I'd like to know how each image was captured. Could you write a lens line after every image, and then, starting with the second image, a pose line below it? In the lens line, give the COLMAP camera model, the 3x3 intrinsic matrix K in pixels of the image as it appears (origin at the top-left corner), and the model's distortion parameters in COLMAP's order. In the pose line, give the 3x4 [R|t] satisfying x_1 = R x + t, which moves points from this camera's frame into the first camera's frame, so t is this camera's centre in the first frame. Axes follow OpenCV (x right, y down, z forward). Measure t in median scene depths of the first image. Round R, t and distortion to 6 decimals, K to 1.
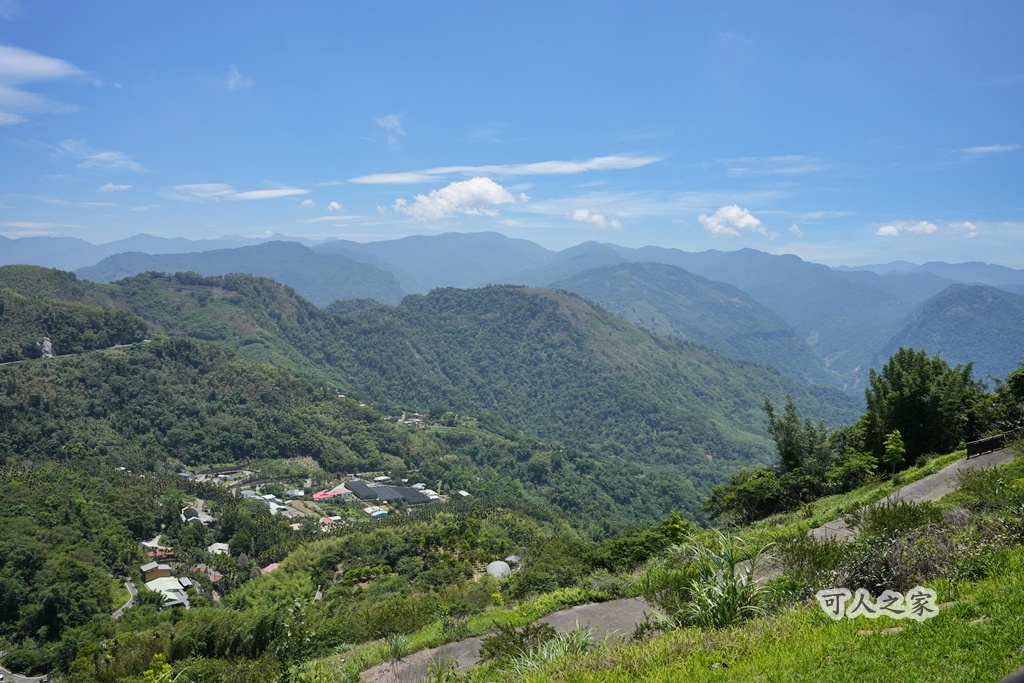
lens RADIAL K [[703.4, 0, 510.1], [0, 703.4, 339.3], [0, 0, 1]] dist [-0.175740, 0.131033]
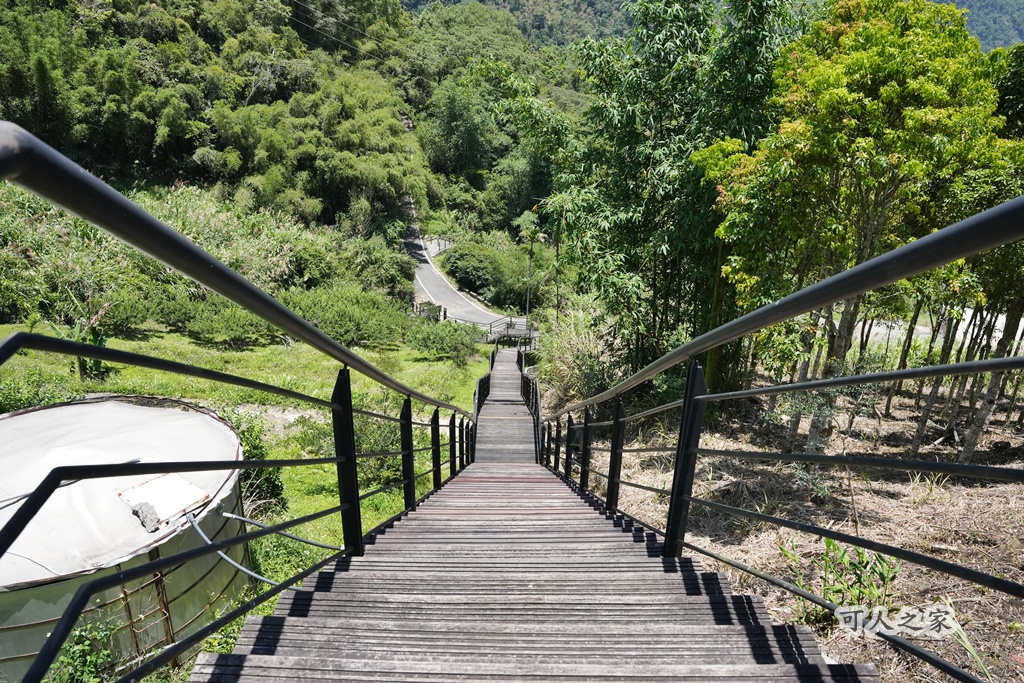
lens RADIAL K [[766.2, 0, 518.6], [0, 766.2, 308.8], [0, 0, 1]] dist [-0.074211, 0.082871]
pose [[0.795918, 0.232815, -0.558849, -0.055401], [-0.035629, 0.939513, 0.340655, 0.041977], [0.604355, -0.251221, 0.756070, 0.080309]]
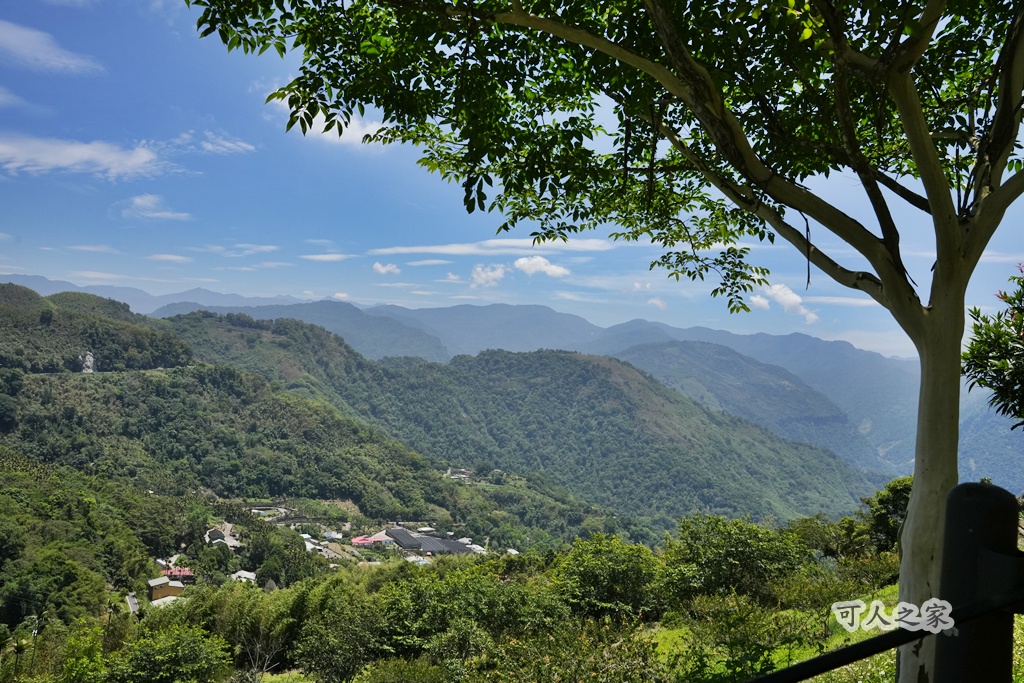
lens RADIAL K [[703.4, 0, 510.9], [0, 703.4, 342.4], [0, 0, 1]] dist [-0.175740, 0.131033]
pose [[0.996597, 0.052256, -0.063752, -0.013306], [-0.058427, 0.993359, -0.099119, 0.019578], [0.058149, 0.102506, 0.993031, 0.033496]]
